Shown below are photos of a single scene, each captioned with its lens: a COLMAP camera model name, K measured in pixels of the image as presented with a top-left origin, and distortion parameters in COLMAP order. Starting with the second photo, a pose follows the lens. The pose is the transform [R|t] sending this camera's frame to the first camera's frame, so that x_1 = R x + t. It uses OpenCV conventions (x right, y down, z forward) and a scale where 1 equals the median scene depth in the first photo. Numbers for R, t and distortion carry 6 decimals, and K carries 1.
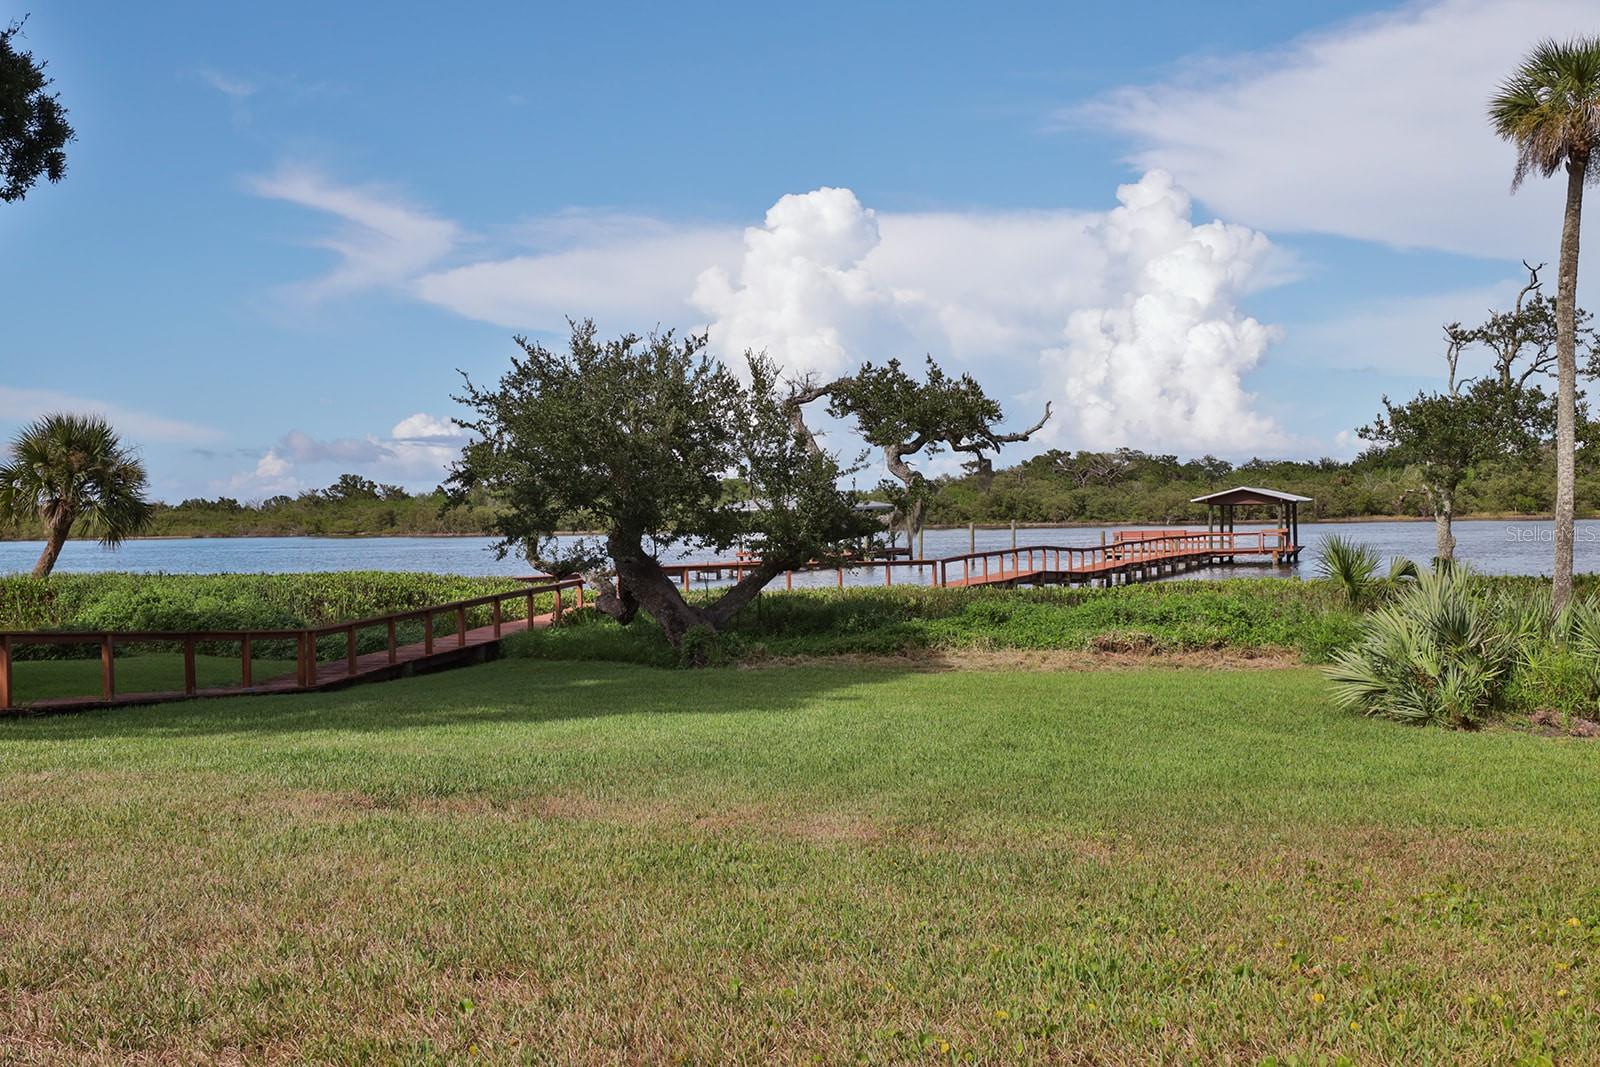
lens RADIAL K [[1635.1, 0, 807.4], [0, 1635.1, 527.3], [0, 0, 1]] dist [-0.009753, 0.000000]
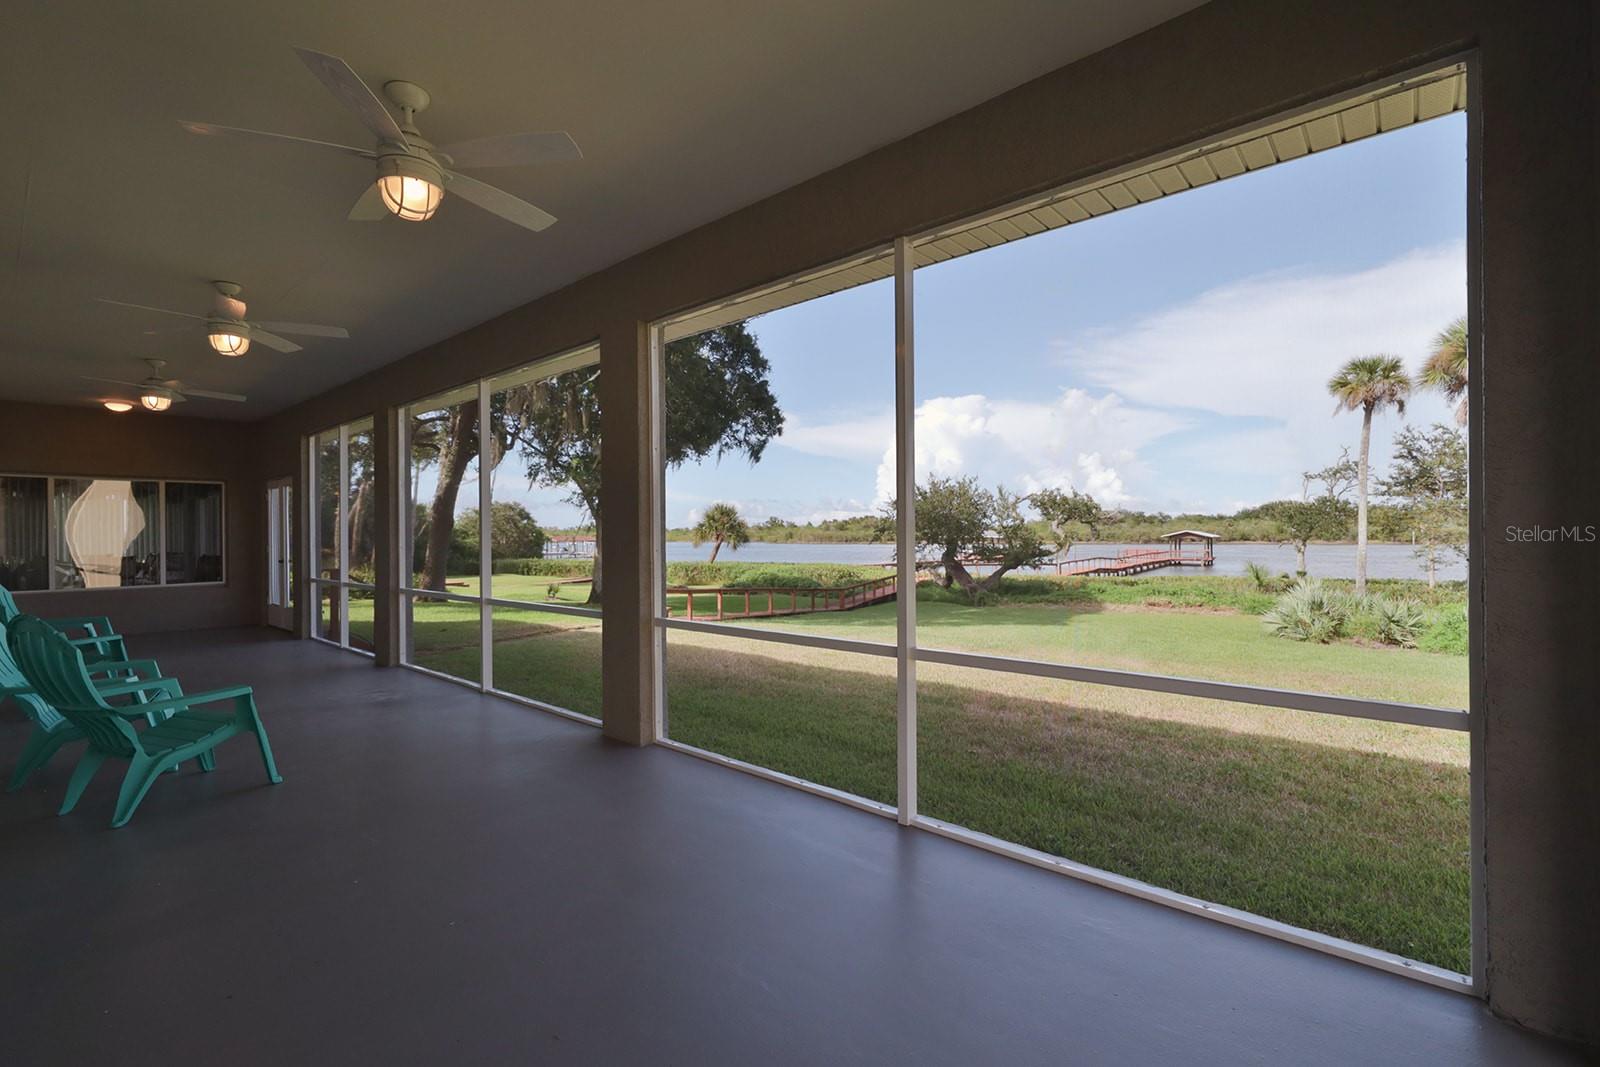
lens RADIAL K [[719.4, 0, 793.9], [0, 719.4, 527.1], [0, 0, 1]] dist [0.002487, 0.000606]
pose [[0.976093, 0.011643, -0.217040, -0.102644], [-0.014801, 0.999807, -0.012933, -0.020485], [0.216847, 0.015836, 0.976077, -0.180661]]
